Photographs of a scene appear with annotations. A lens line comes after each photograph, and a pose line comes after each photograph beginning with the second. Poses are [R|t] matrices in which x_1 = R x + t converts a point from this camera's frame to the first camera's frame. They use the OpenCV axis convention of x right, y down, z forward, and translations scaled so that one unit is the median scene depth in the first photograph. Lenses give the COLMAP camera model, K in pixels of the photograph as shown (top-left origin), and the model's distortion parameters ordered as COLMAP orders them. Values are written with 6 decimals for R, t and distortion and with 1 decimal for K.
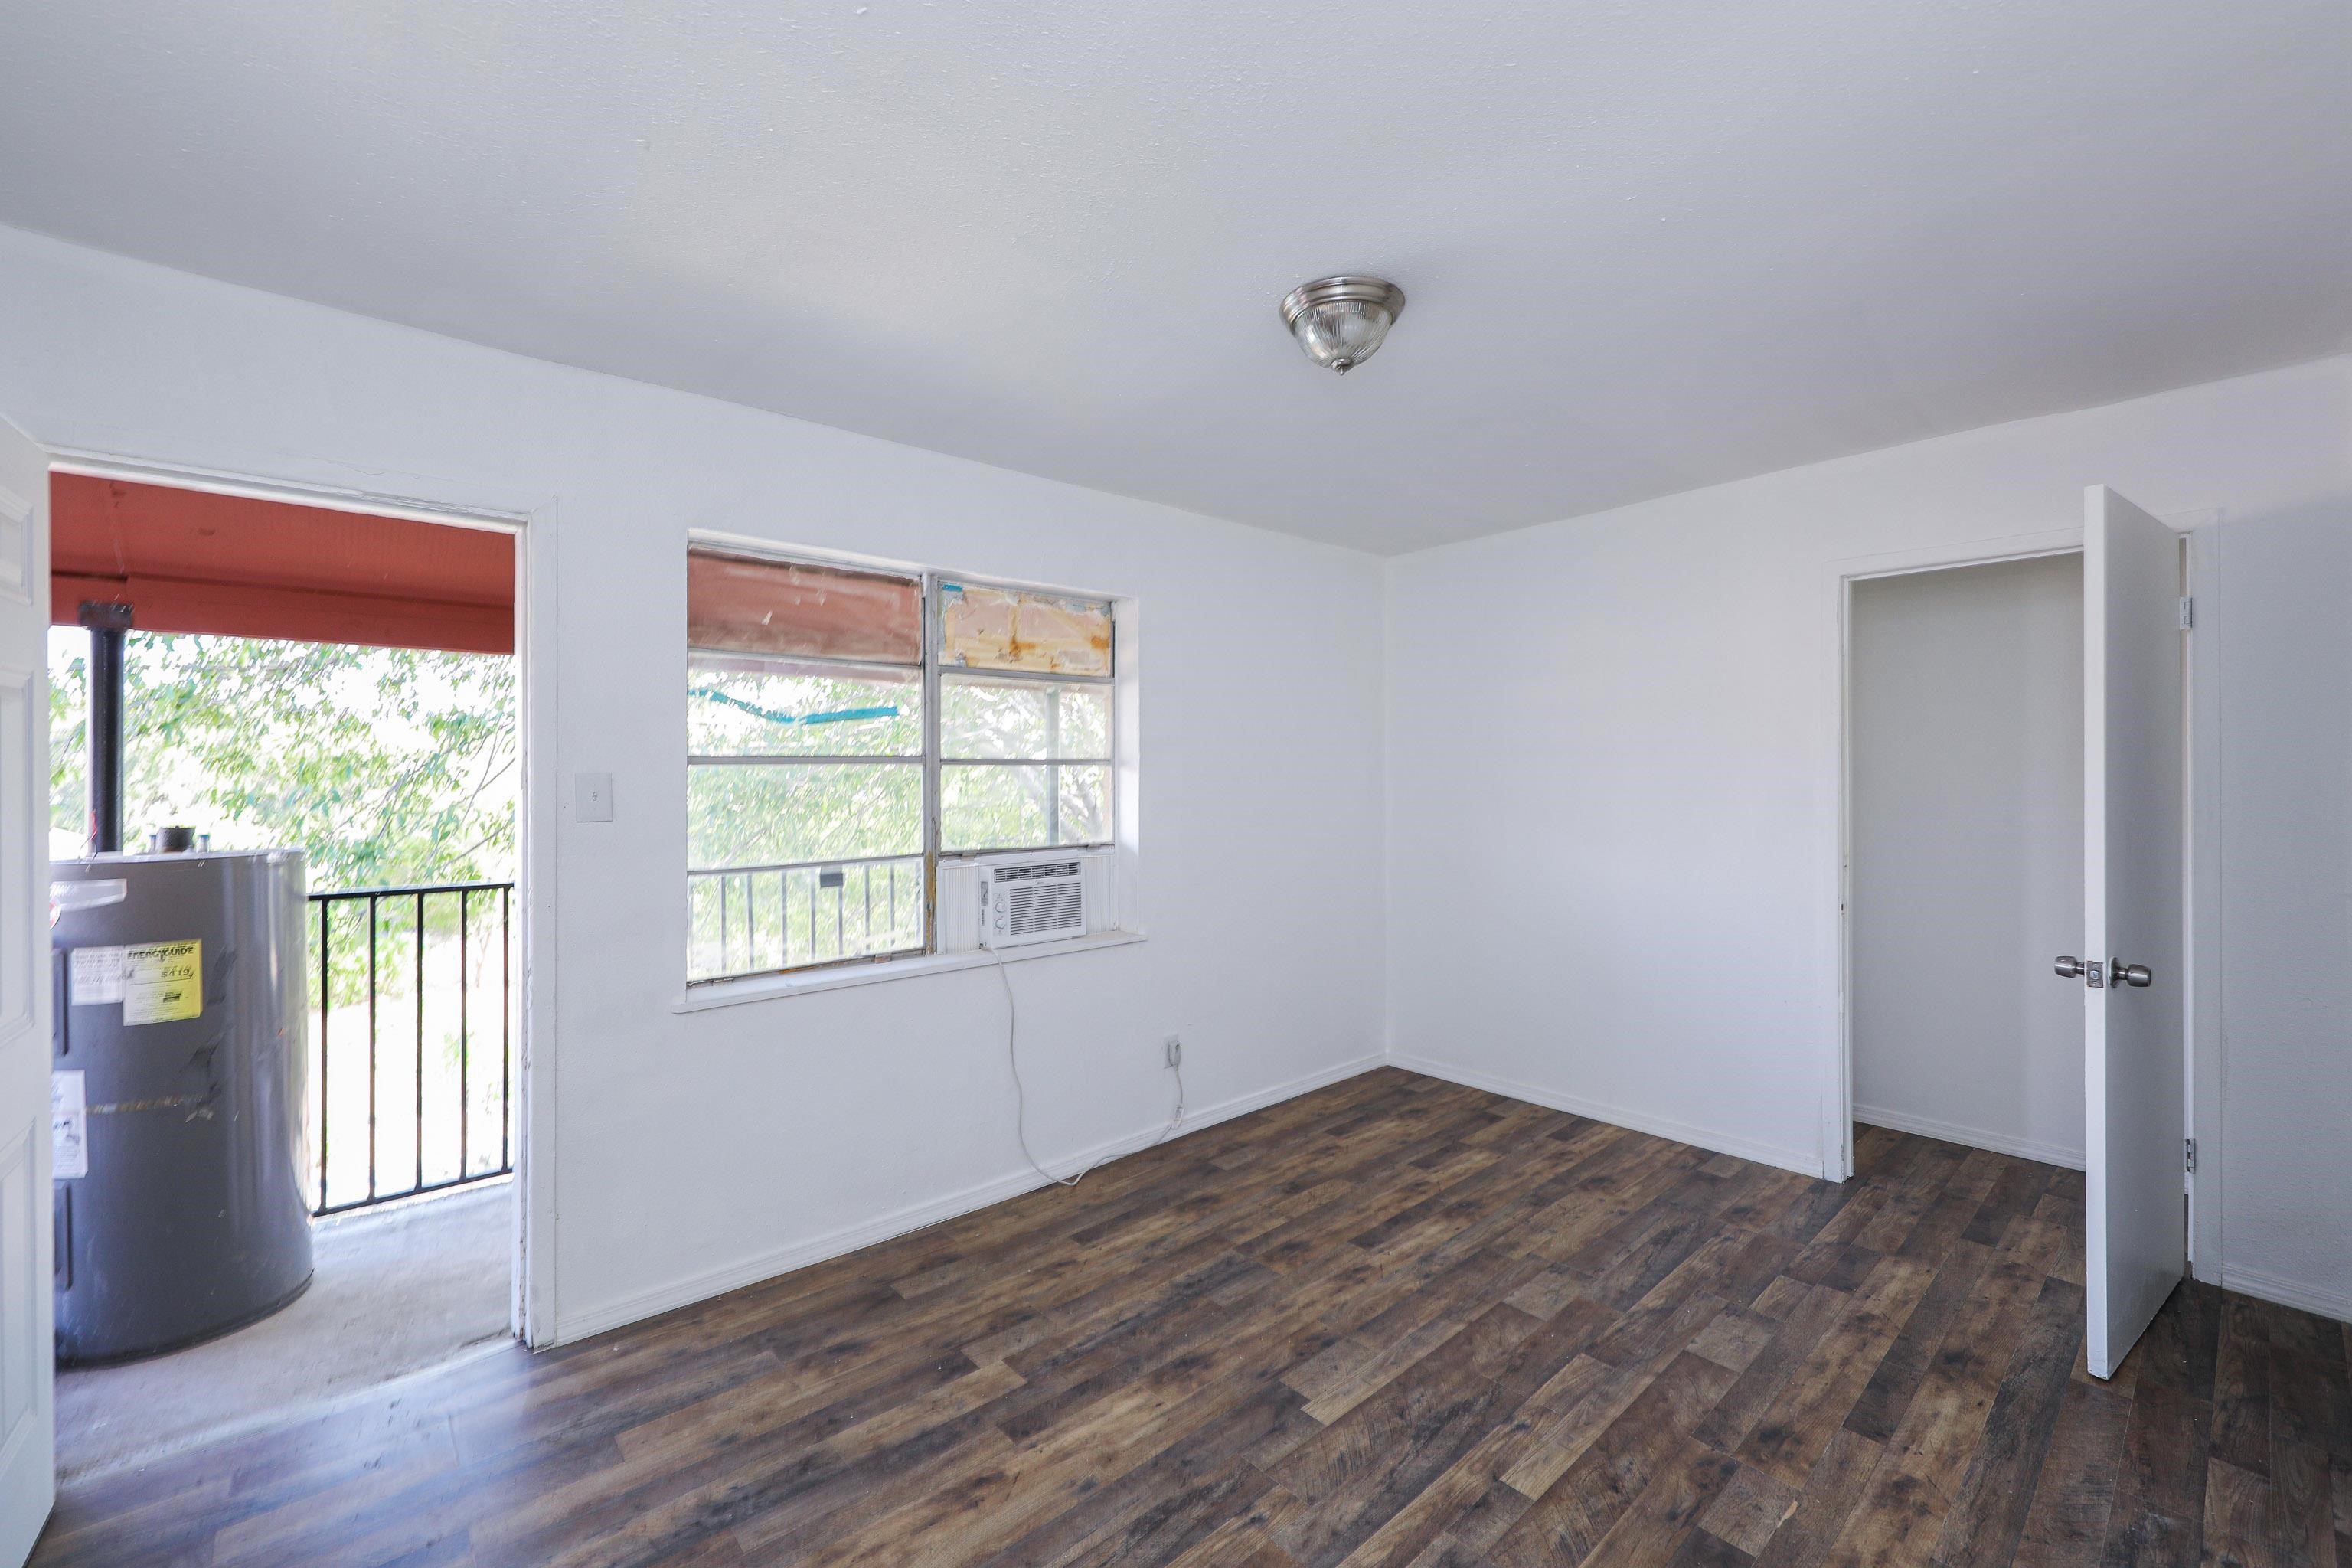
lens RADIAL K [[1013.5, 0, 1178.9], [0, 1013.5, 769.0], [0, 0, 1]] dist [0.013392, -0.000268]
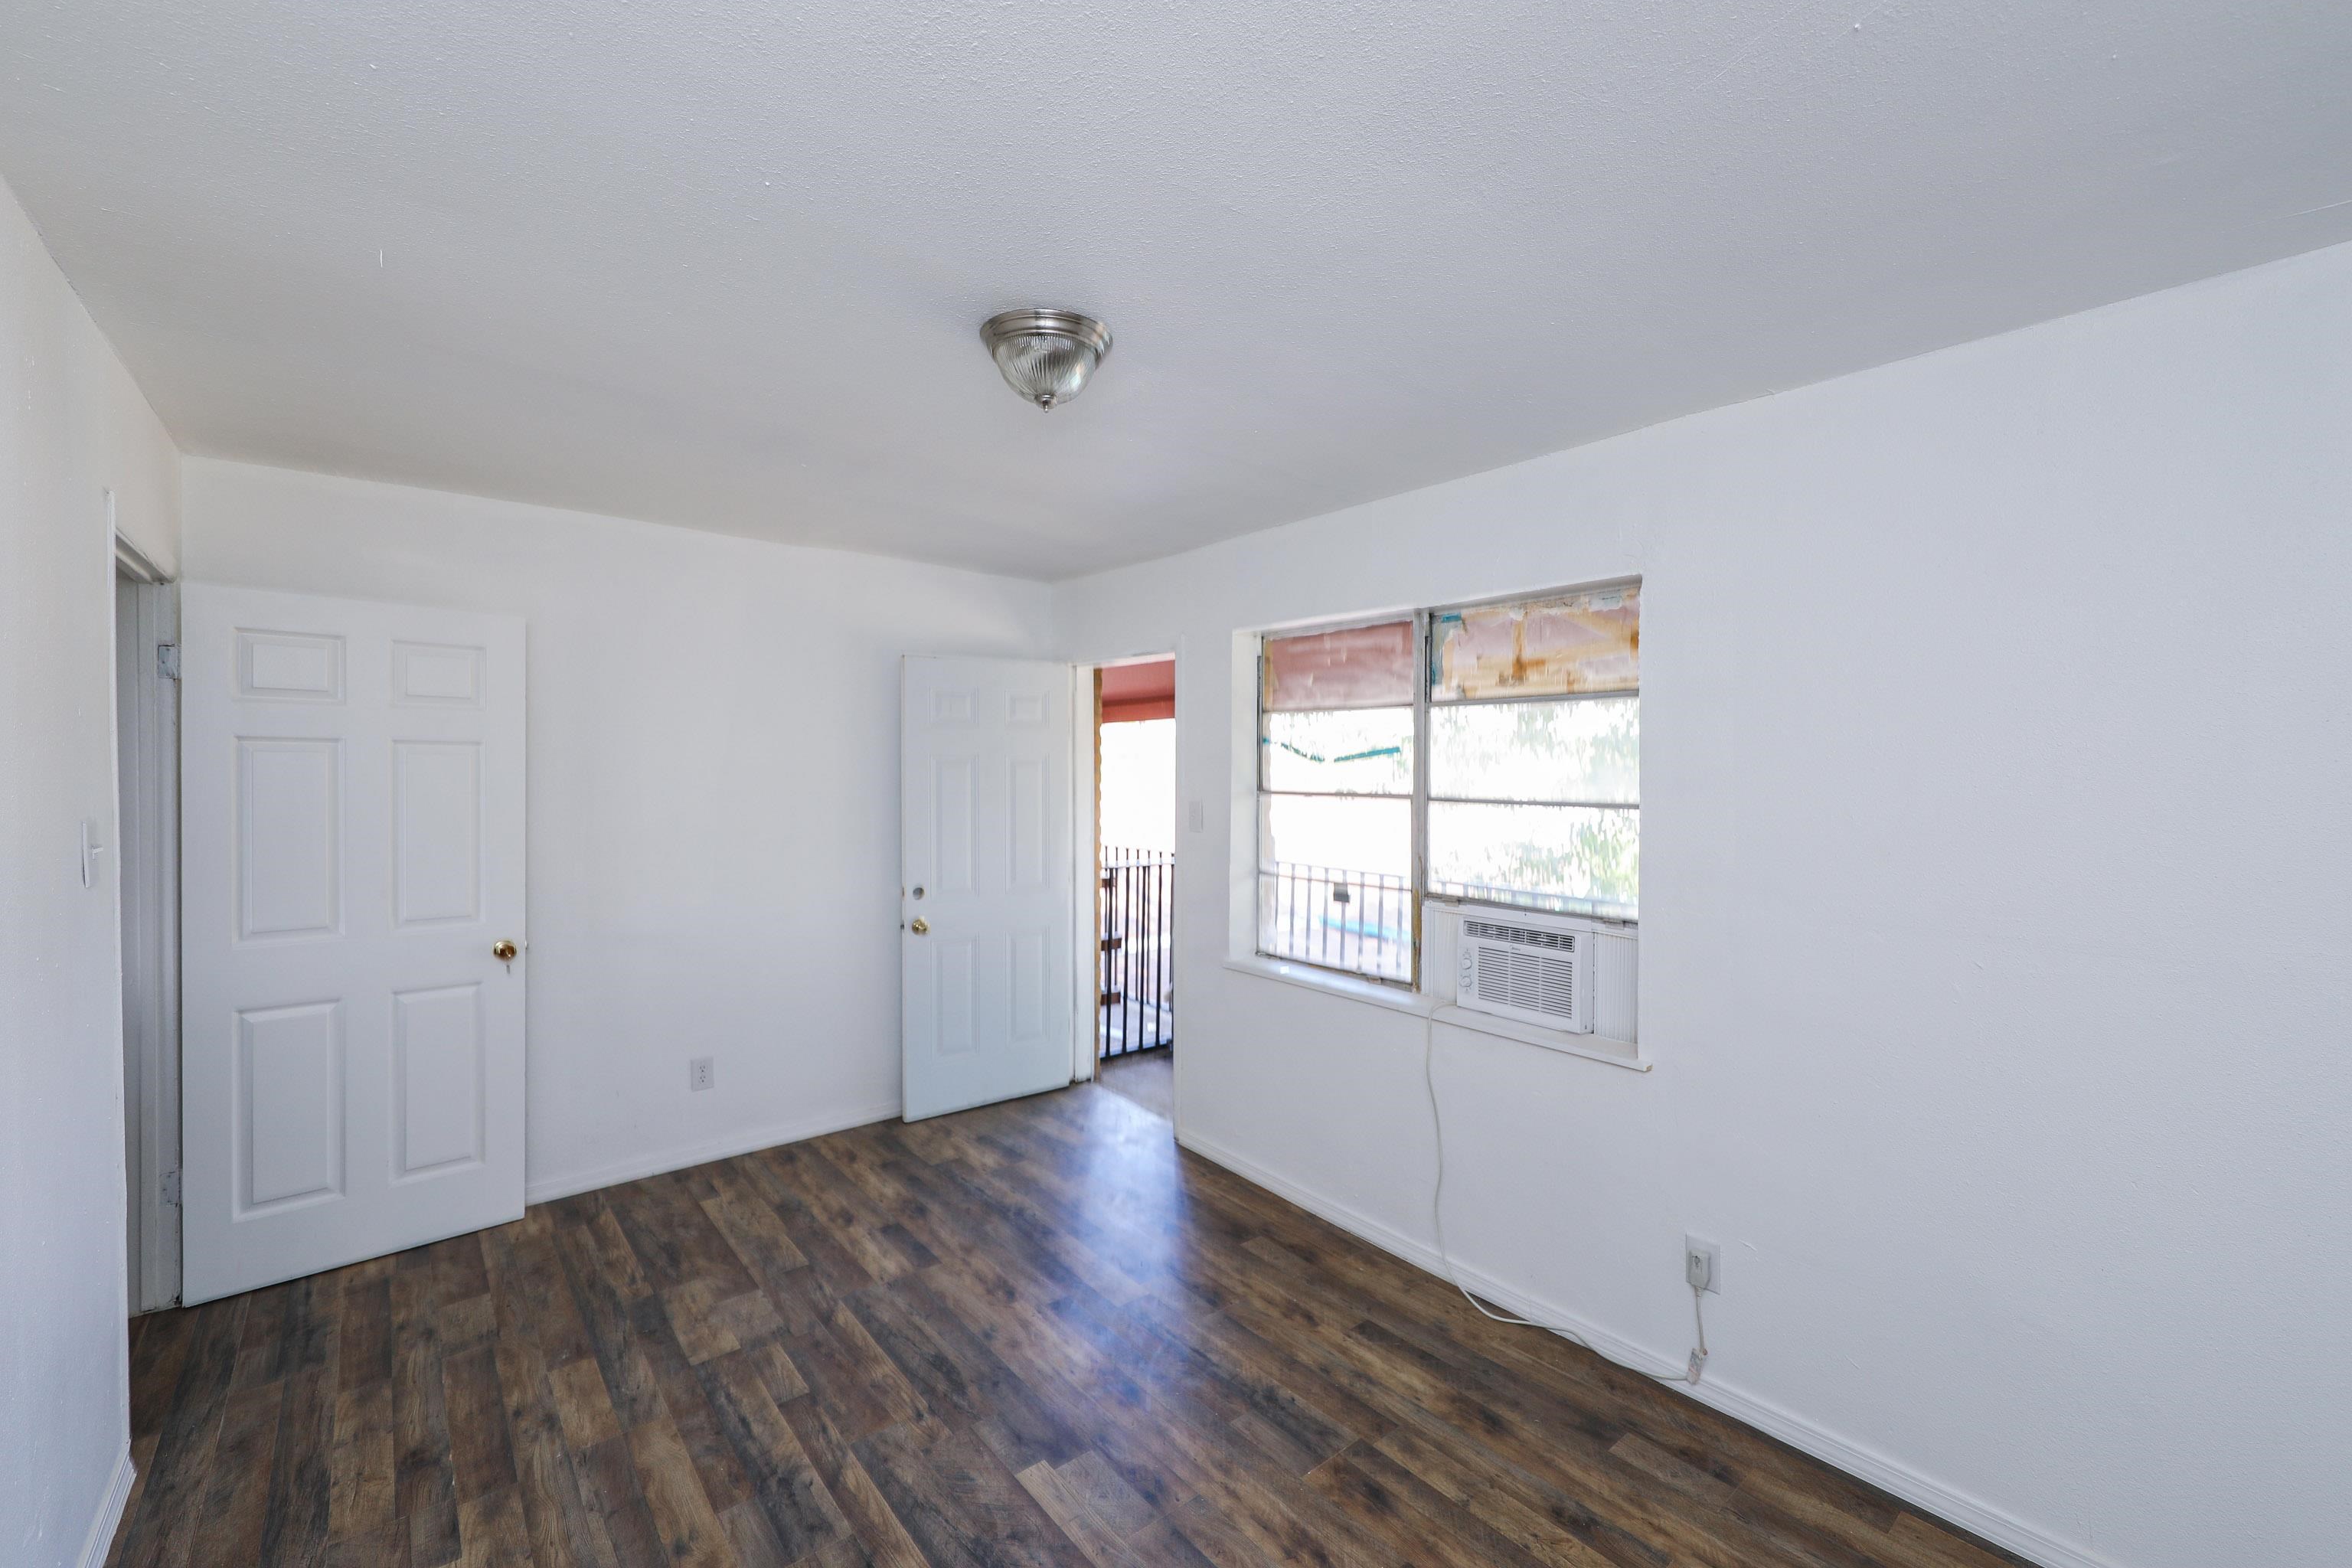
lens RADIAL K [[974.9, 0, 1141.8], [0, 974.9, 779.9], [0, 0, 1]] dist [0.011388, -0.000282]
pose [[-0.087680, 0.019140, -0.995965, 0.780183], [-0.002425, 0.999808, 0.019427, -0.047016], [0.996146, 0.004118, -0.087617, 0.863528]]
